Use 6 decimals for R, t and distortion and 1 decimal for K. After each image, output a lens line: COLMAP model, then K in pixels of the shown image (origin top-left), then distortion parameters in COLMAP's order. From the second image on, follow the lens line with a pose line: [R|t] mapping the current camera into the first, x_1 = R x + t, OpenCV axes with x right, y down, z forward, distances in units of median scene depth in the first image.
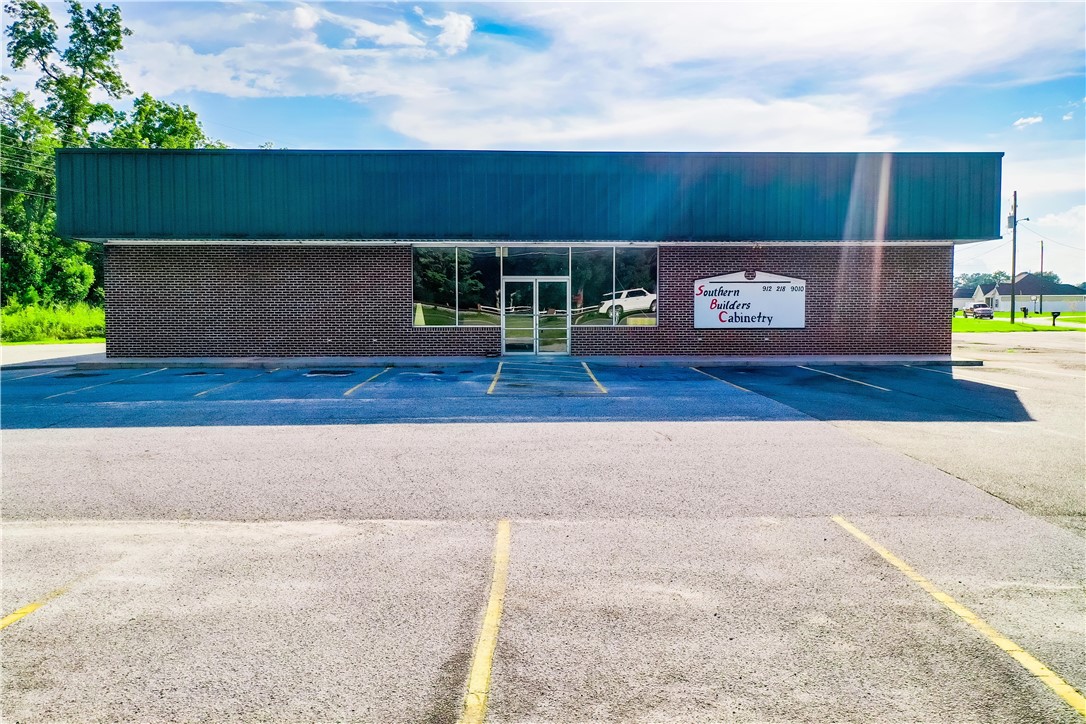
lens RADIAL K [[860.7, 0, 543.0], [0, 860.7, 362.0], [0, 0, 1]] dist [0.011176, -0.003761]
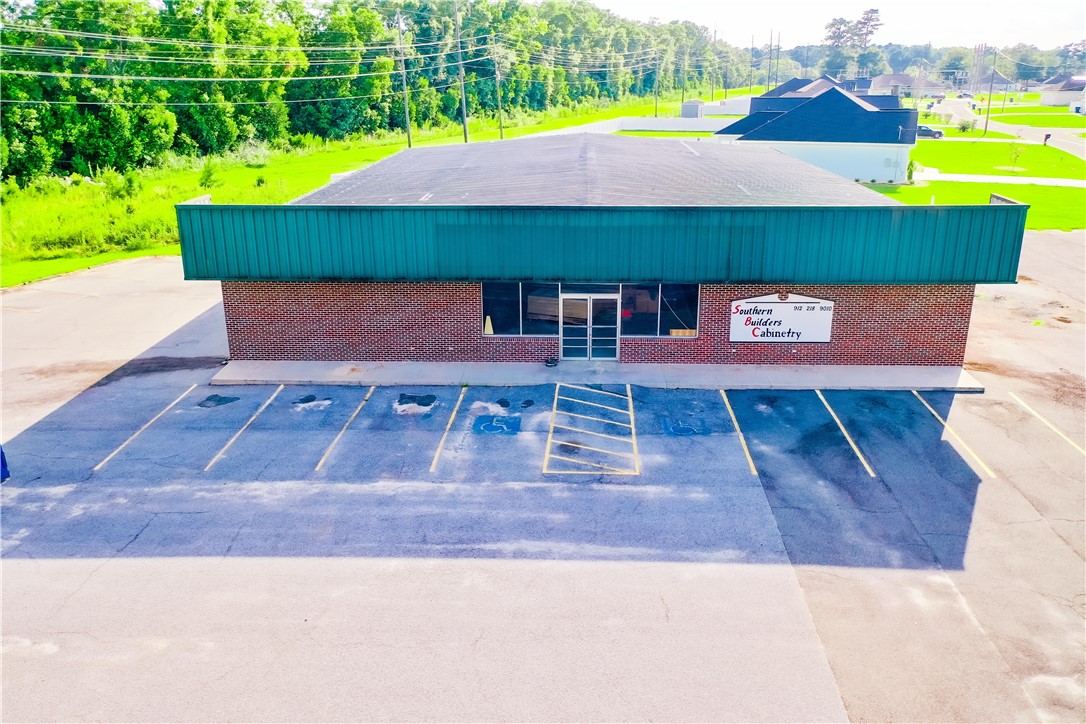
lens RADIAL K [[860.7, 0, 543.0], [0, 860.7, 362.0], [0, 0, 1]] dist [0.011176, -0.003761]
pose [[0.996617, 0.021570, -0.079310, 0.021677], [0.000142, 0.964495, 0.264101, -0.312187], [0.082191, -0.263219, 0.961229, -0.115245]]
